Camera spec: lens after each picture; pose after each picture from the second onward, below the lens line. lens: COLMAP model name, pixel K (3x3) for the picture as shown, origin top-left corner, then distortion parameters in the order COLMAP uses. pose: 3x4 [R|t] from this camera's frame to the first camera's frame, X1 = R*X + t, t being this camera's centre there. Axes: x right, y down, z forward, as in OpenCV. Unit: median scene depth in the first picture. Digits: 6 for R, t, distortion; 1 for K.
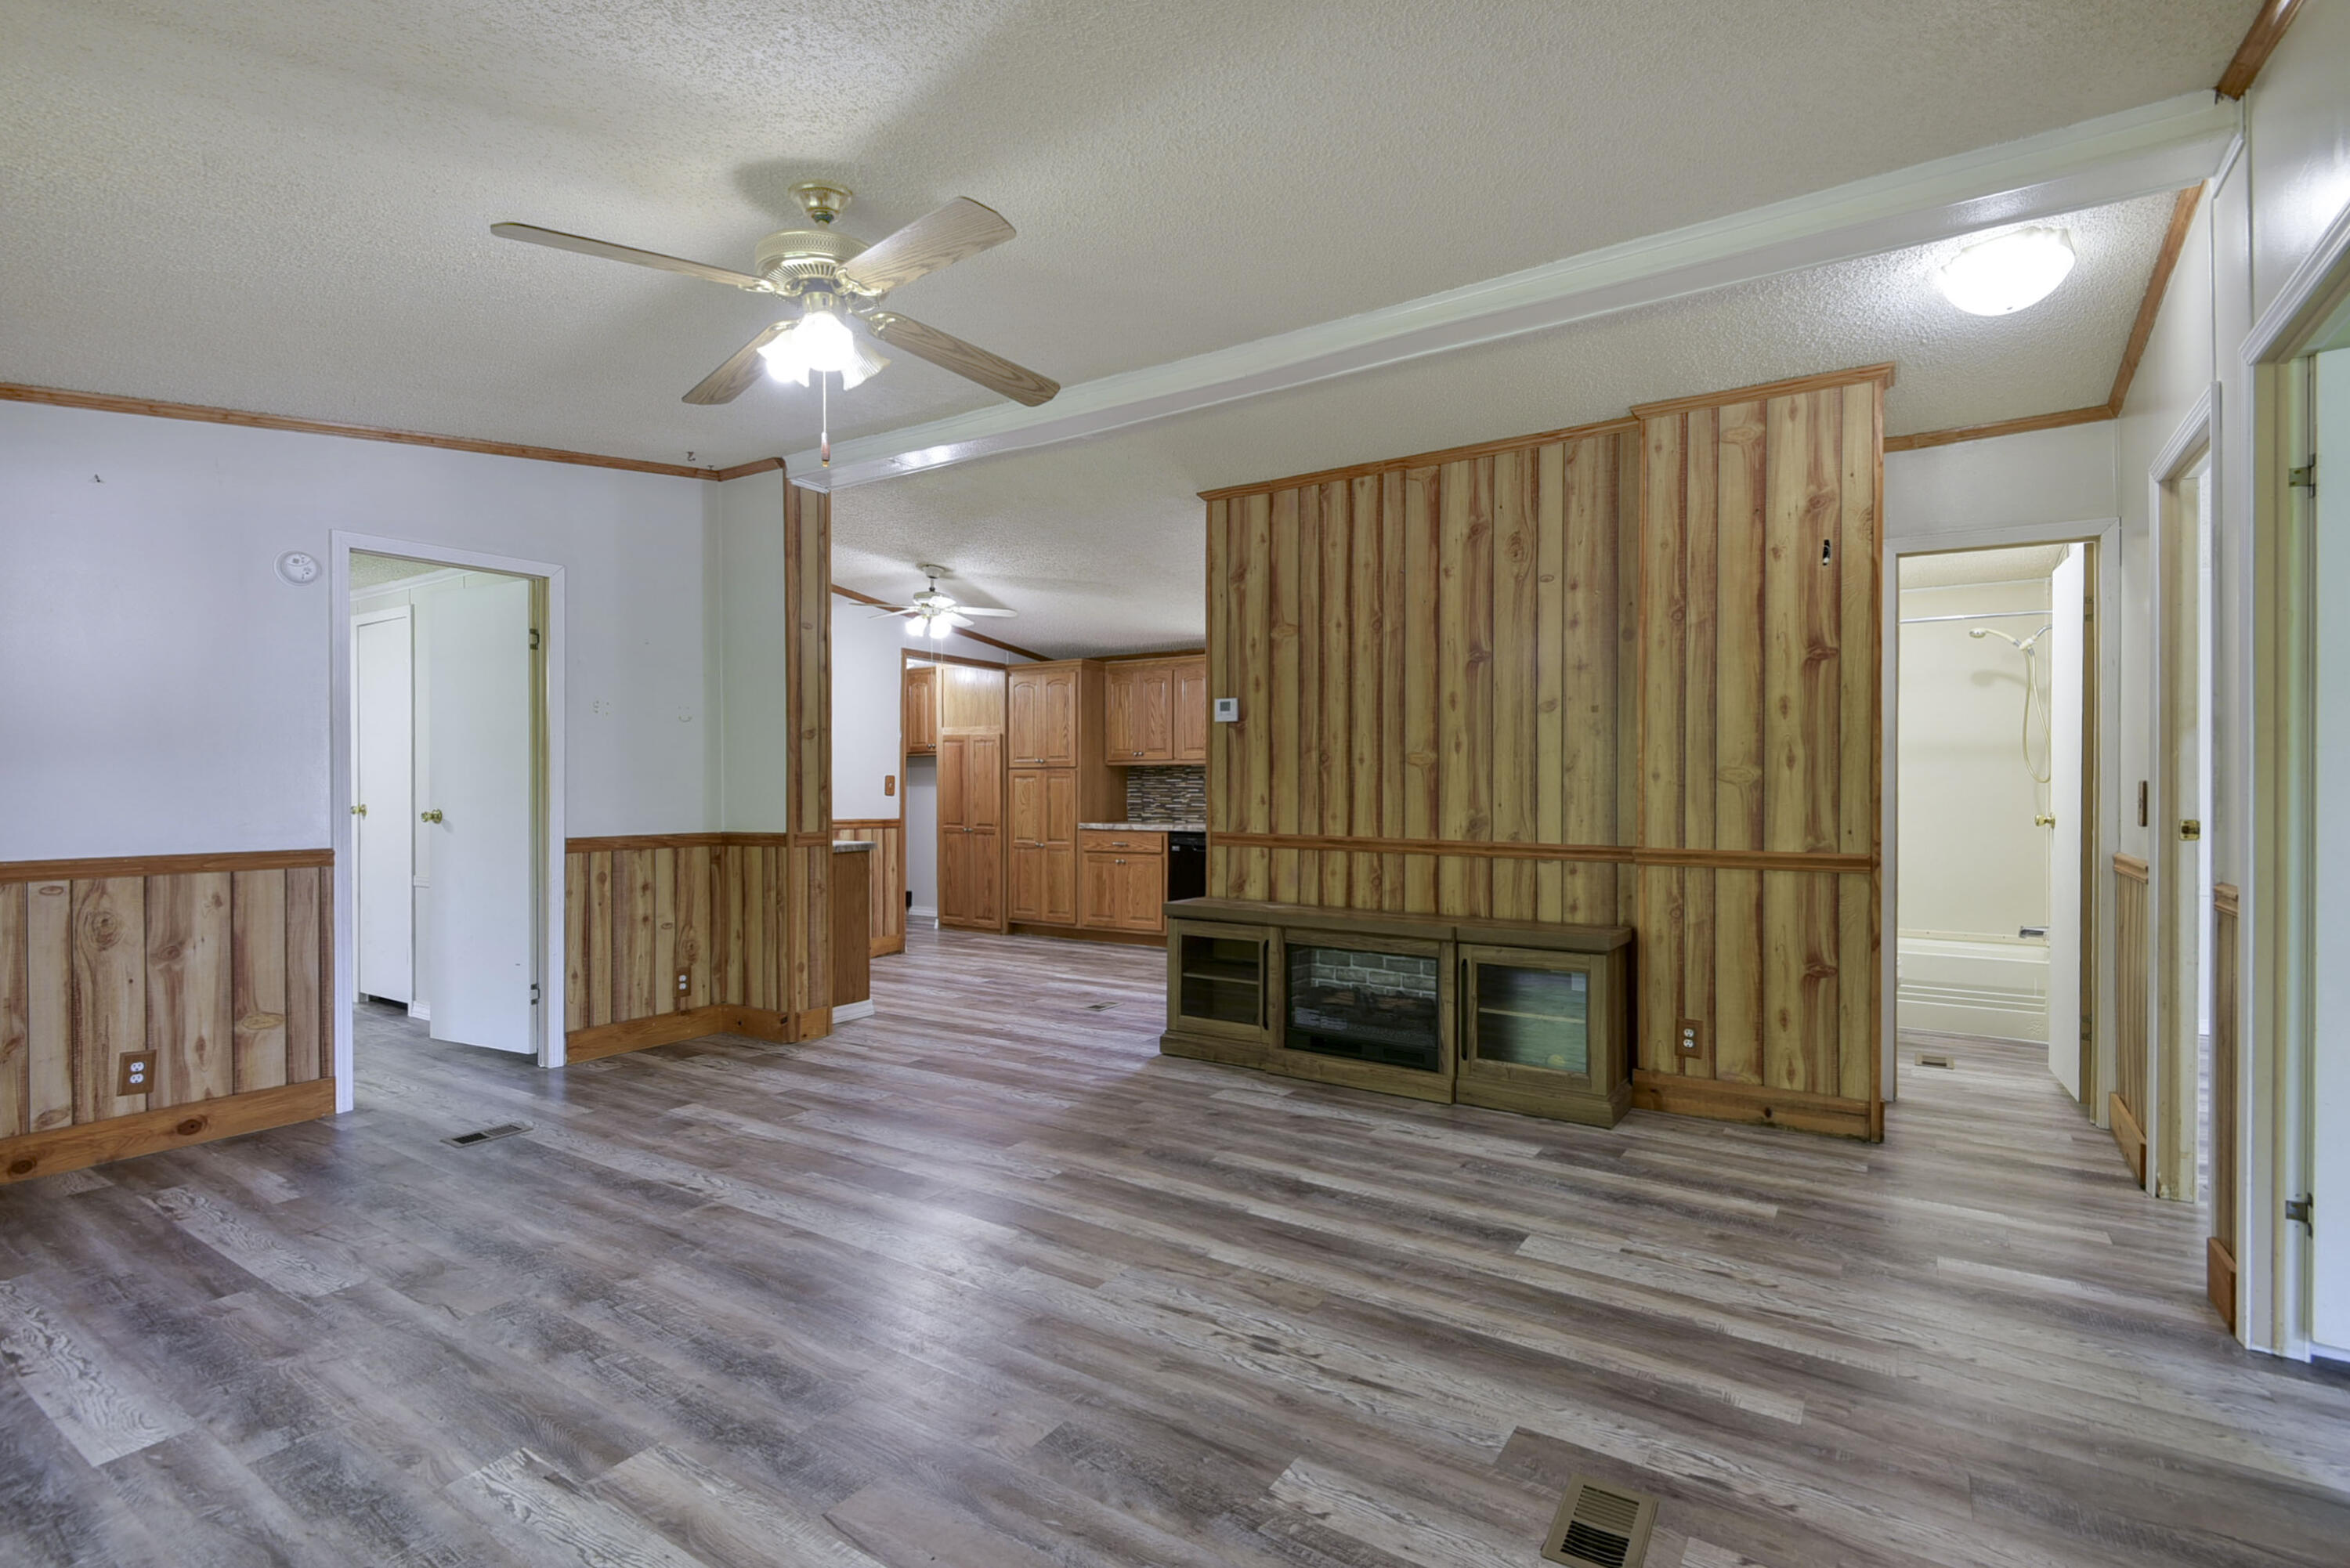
lens RADIAL K [[1096.0, 0, 1146.9], [0, 1096.0, 797.9], [0, 0, 1]] dist [0.025715, -0.012995]
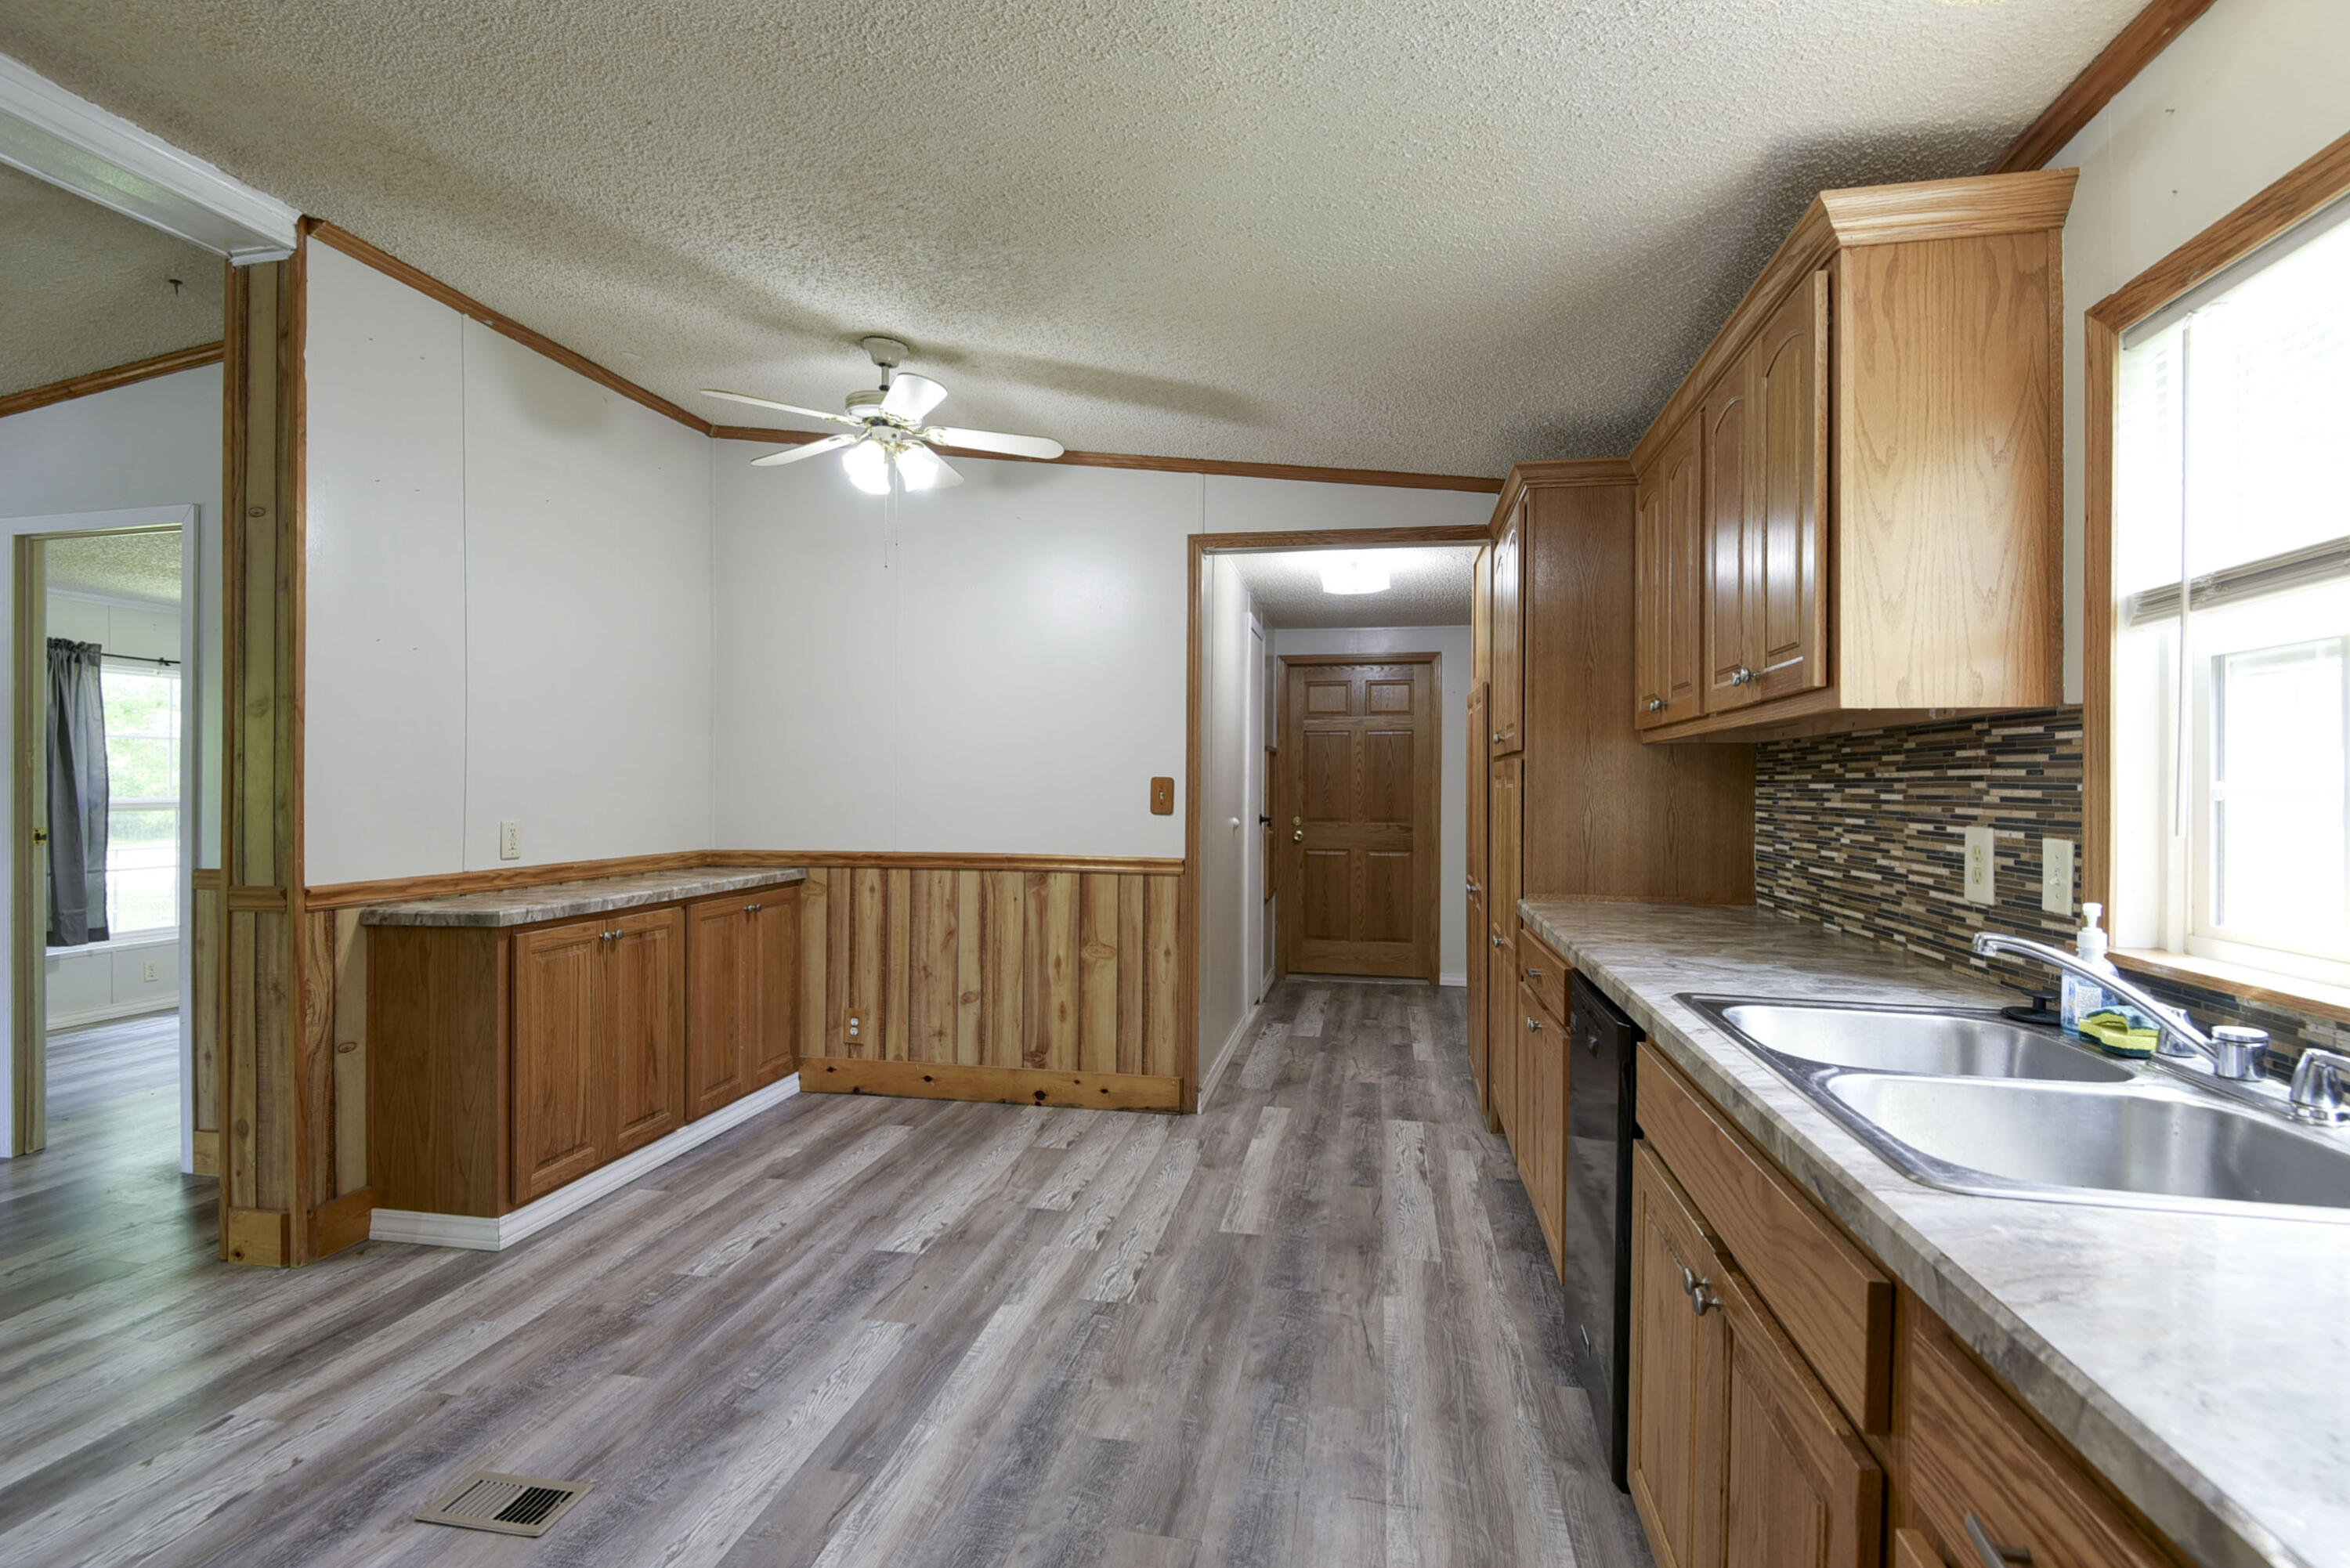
lens RADIAL K [[1069.7, 0, 1164.9], [0, 1069.7, 782.3], [0, 0, 1]] dist [0.008069, -0.002092]
pose [[0.399666, -0.001377, -0.916660, 0.479790], [-0.012094, 0.999904, -0.006776, -0.028565], [0.916581, 0.013794, 0.399611, 1.568848]]
